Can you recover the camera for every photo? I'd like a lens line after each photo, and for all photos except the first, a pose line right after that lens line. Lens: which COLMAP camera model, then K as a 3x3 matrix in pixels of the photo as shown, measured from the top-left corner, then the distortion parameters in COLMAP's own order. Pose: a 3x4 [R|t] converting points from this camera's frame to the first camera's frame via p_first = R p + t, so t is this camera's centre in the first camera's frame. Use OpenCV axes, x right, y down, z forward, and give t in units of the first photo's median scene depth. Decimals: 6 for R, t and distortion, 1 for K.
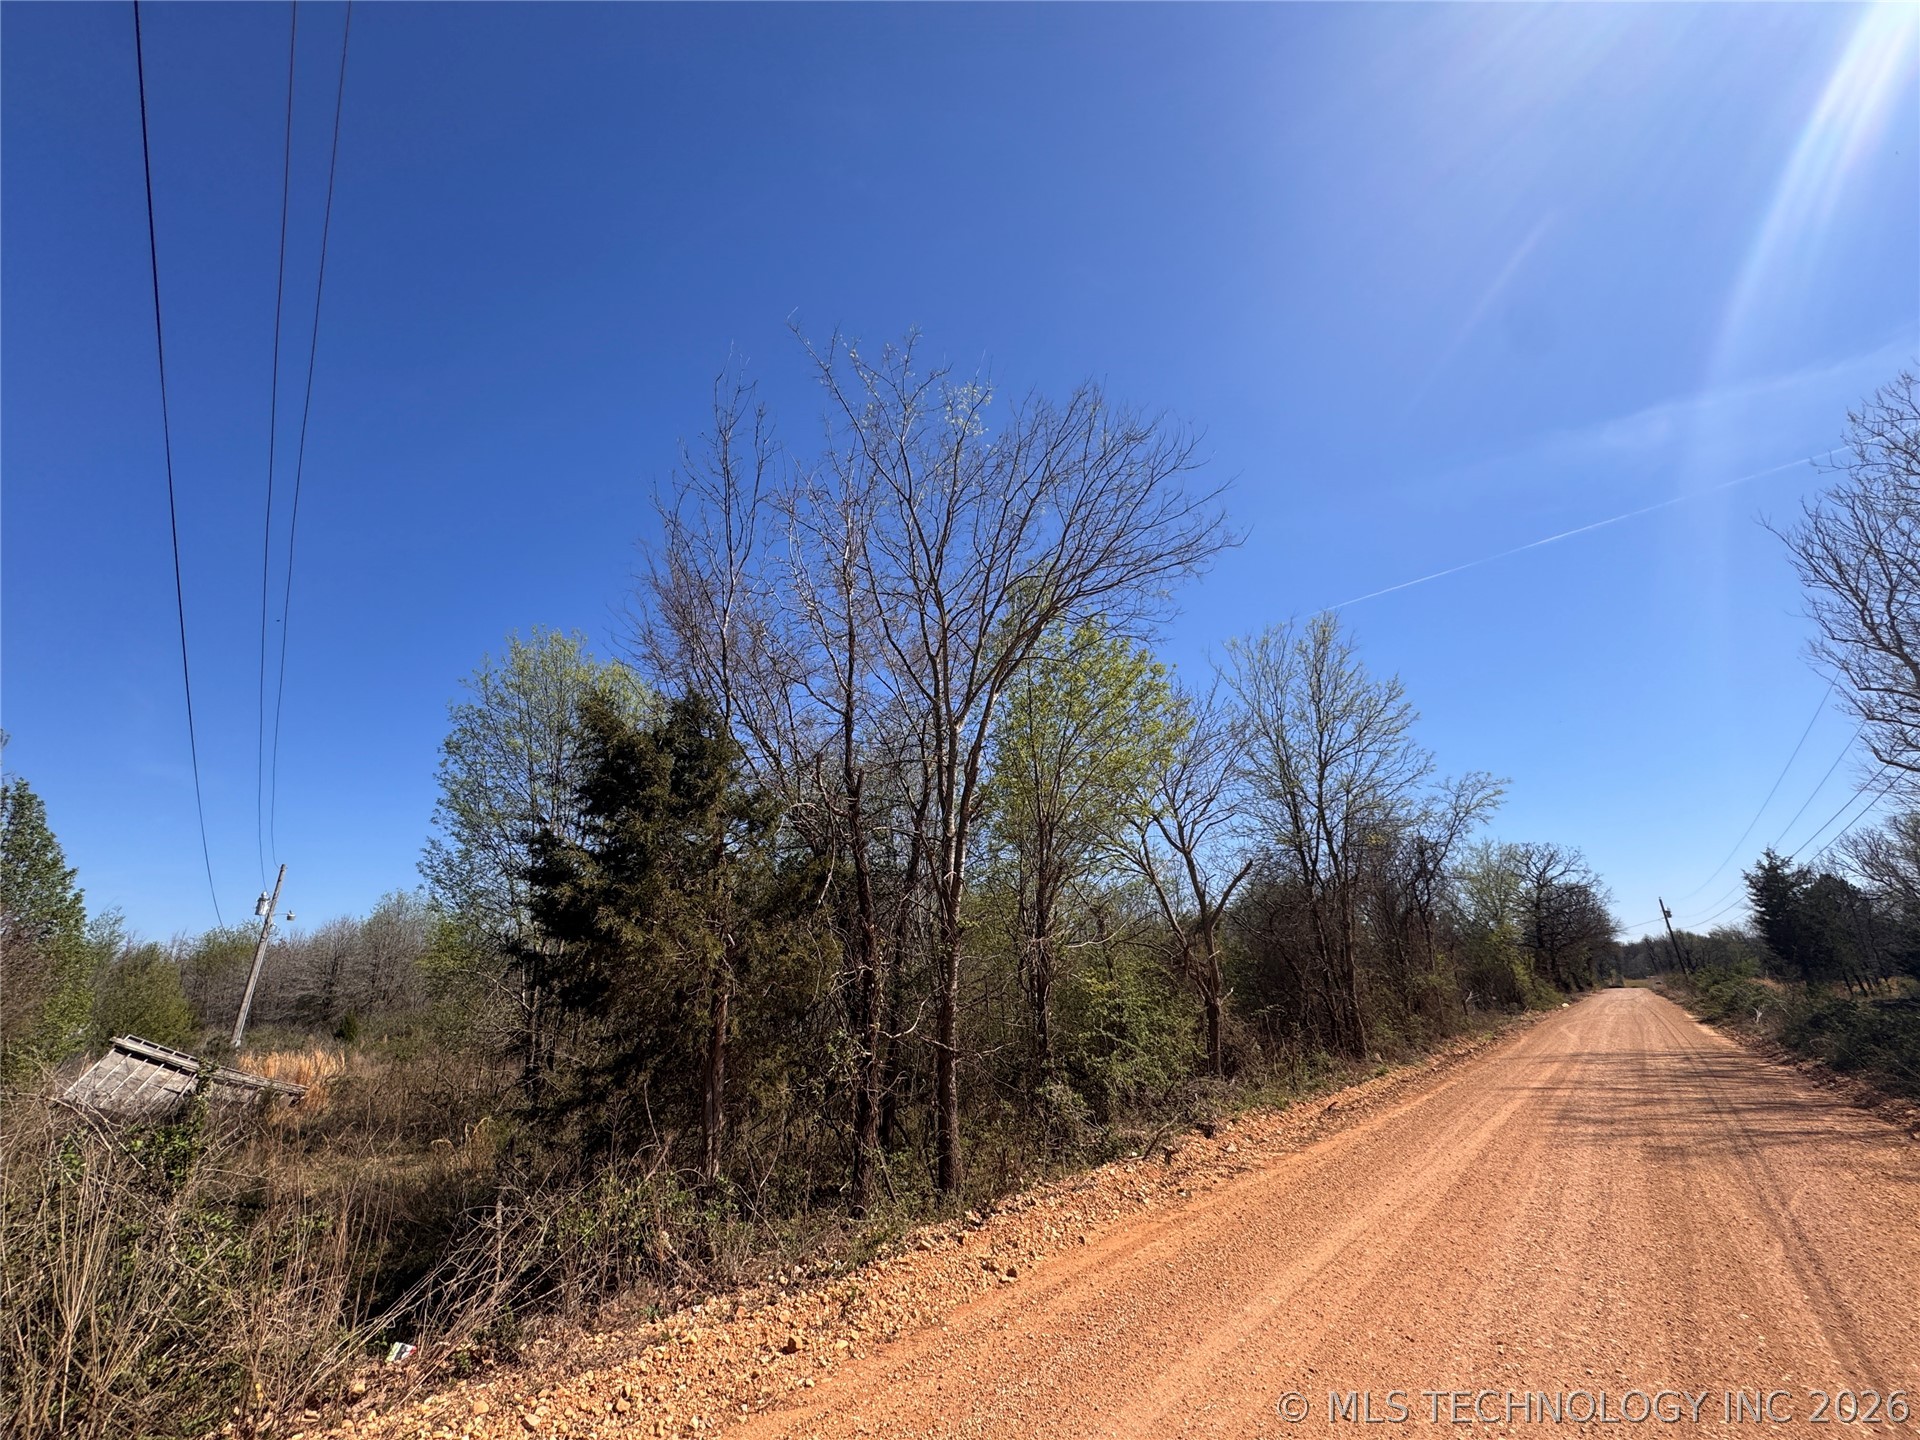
lens RADIAL K [[767.9, 0, 958.8], [0, 767.9, 716.7], [0, 0, 1]] dist [-0.003963, 0.000718]
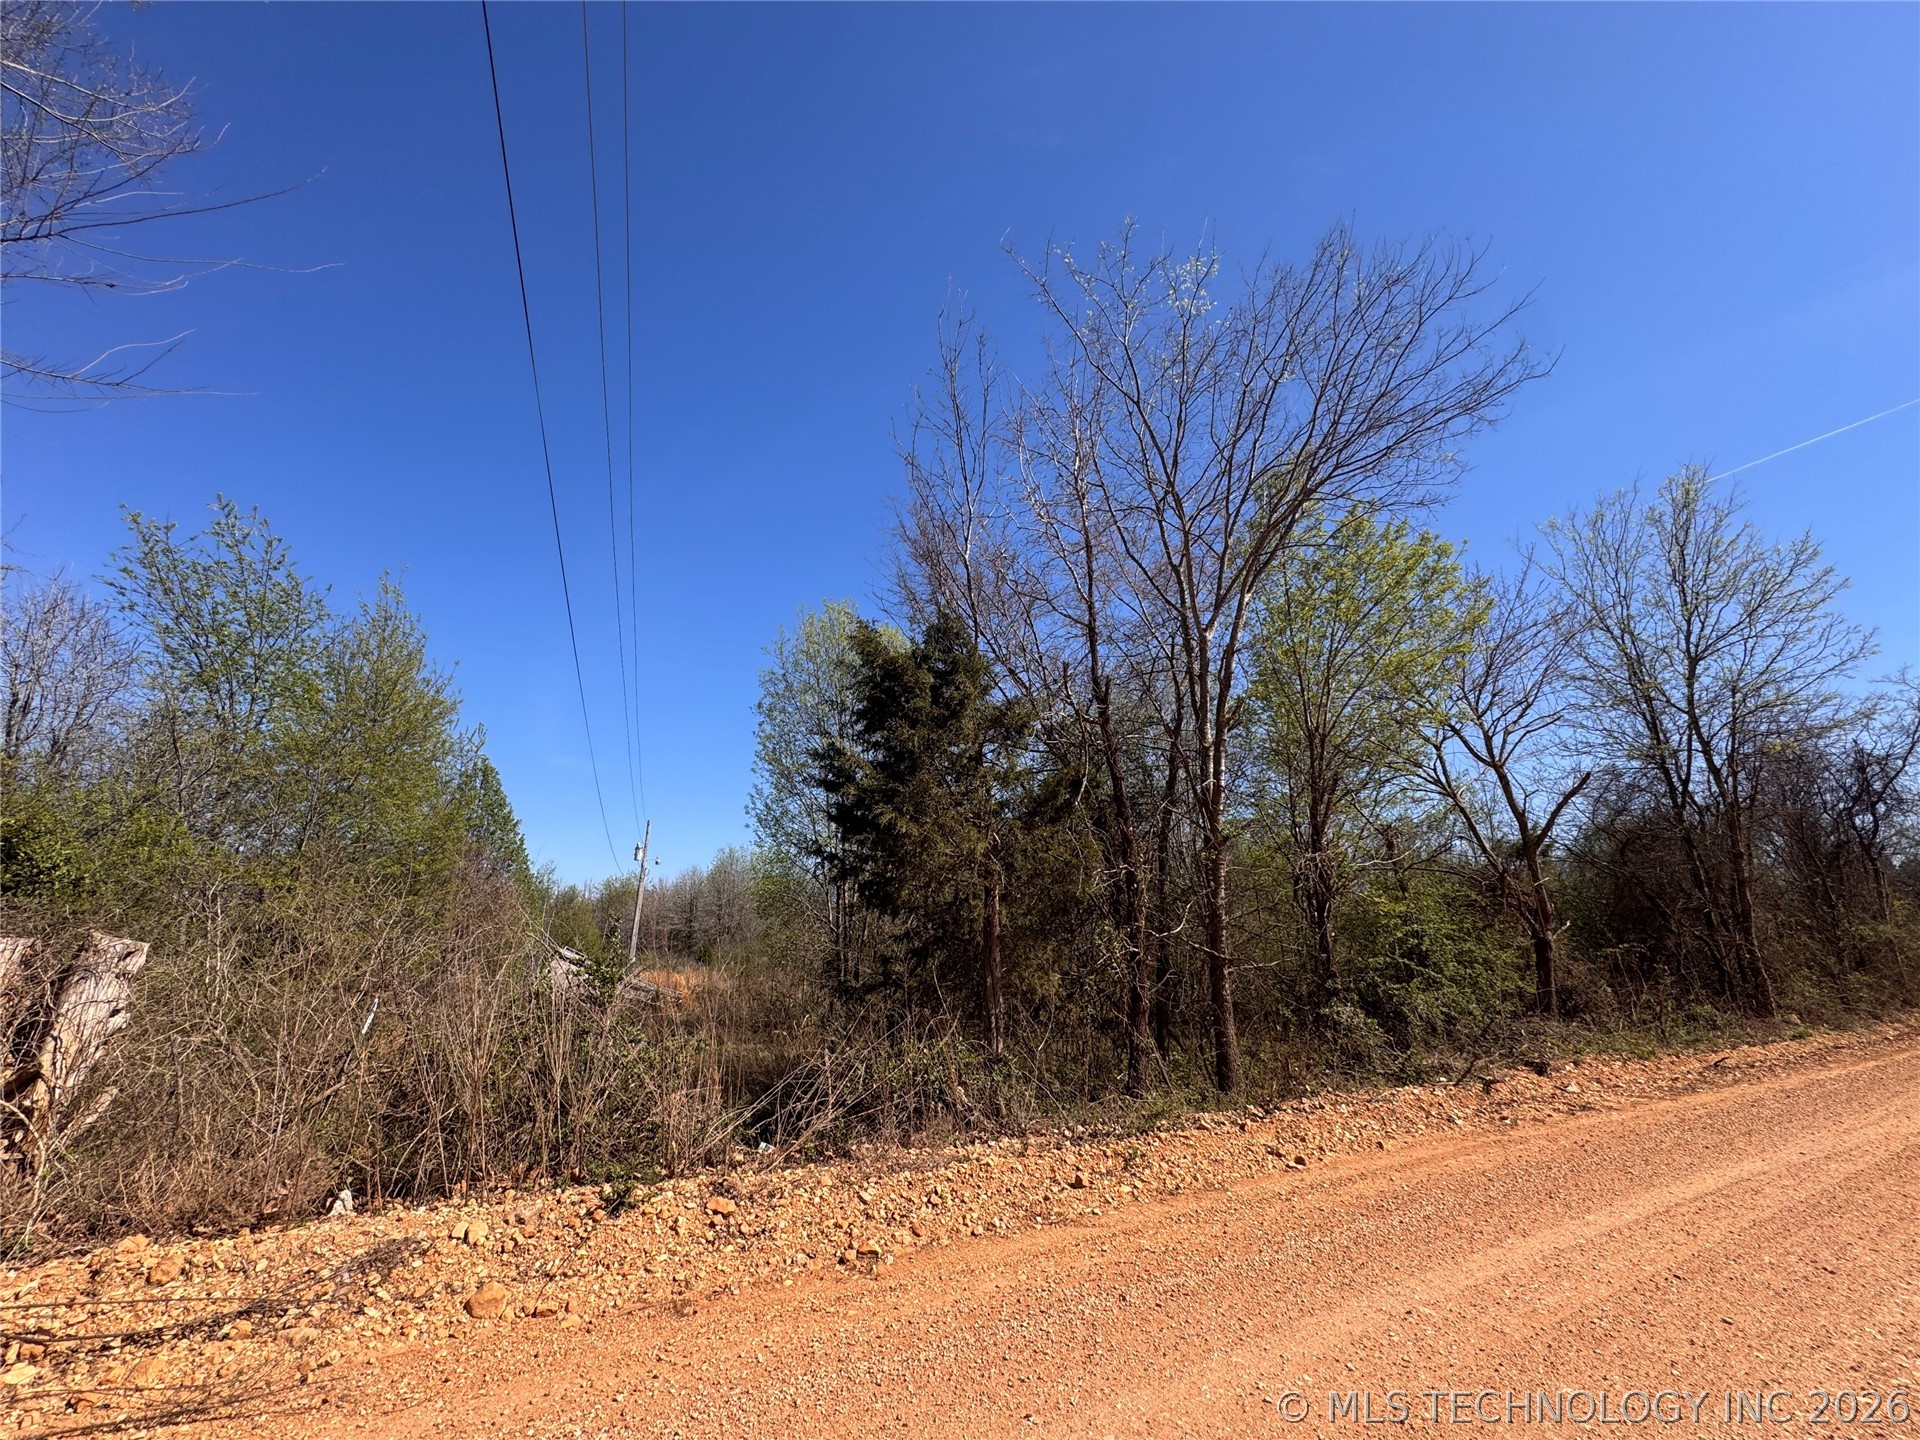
lens RADIAL K [[767.9, 0, 956.5], [0, 767.9, 717.2], [0, 0, 1]] dist [-0.003963, 0.000718]
pose [[0.943943, -0.067123, -0.323211, 0.005759], [0.086080, 0.995285, 0.044700, 0.049442], [0.318687, -0.070016, 0.945271, -0.013791]]
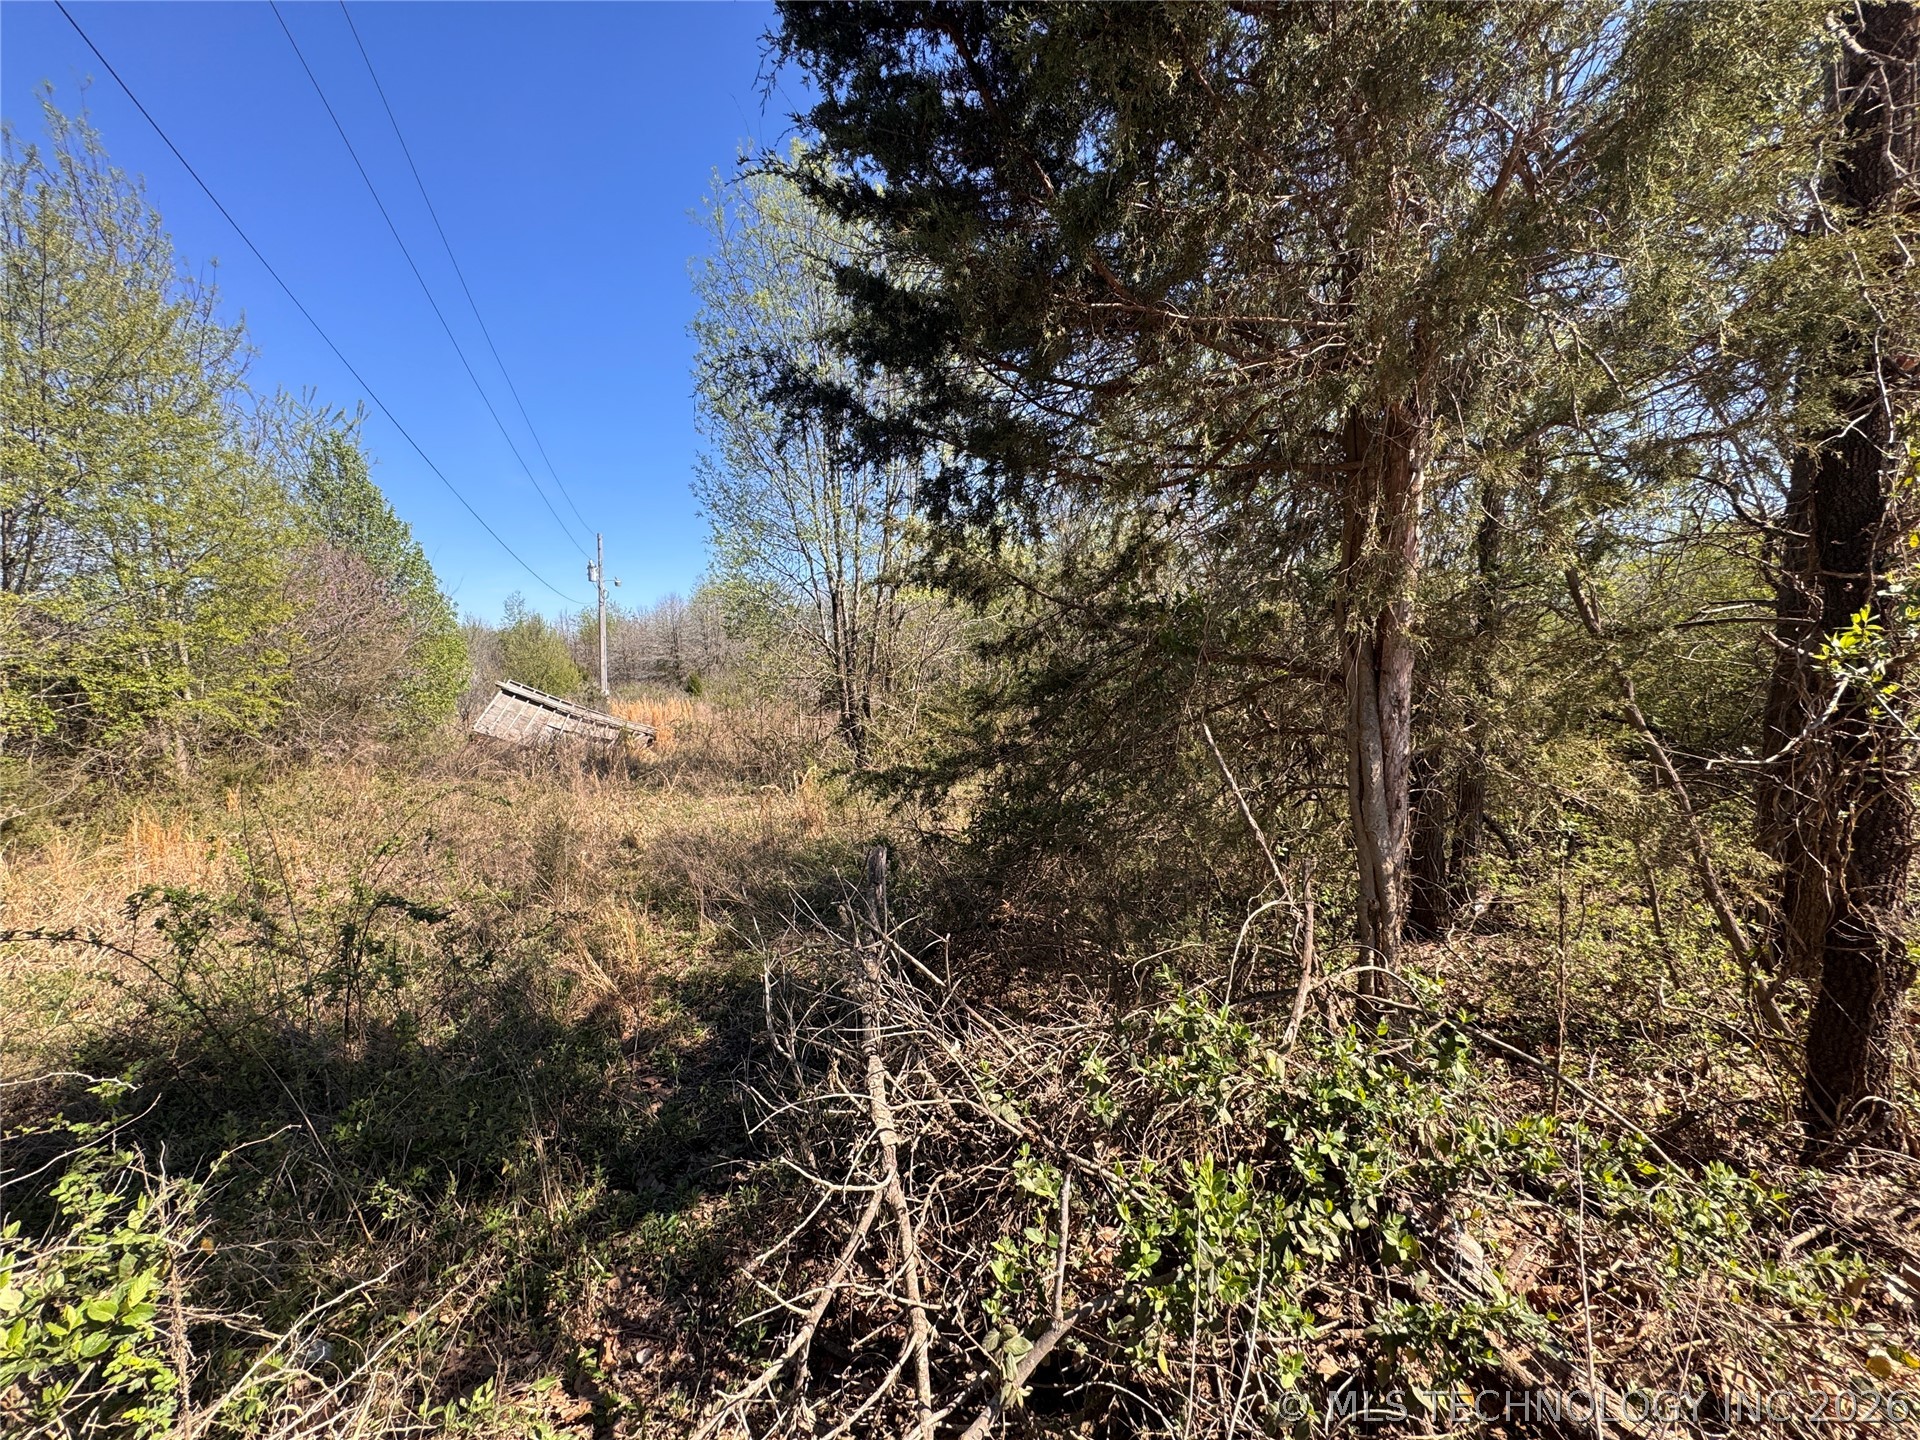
lens RADIAL K [[767.9, 0, 963.0], [0, 767.9, 718.1], [0, 0, 1]] dist [-0.003963, 0.000718]
pose [[0.951128, 0.030796, -0.307257, -0.281622], [0.094341, 0.918462, 0.384092, 0.234897], [0.294032, -0.394308, 0.870670, 0.472032]]
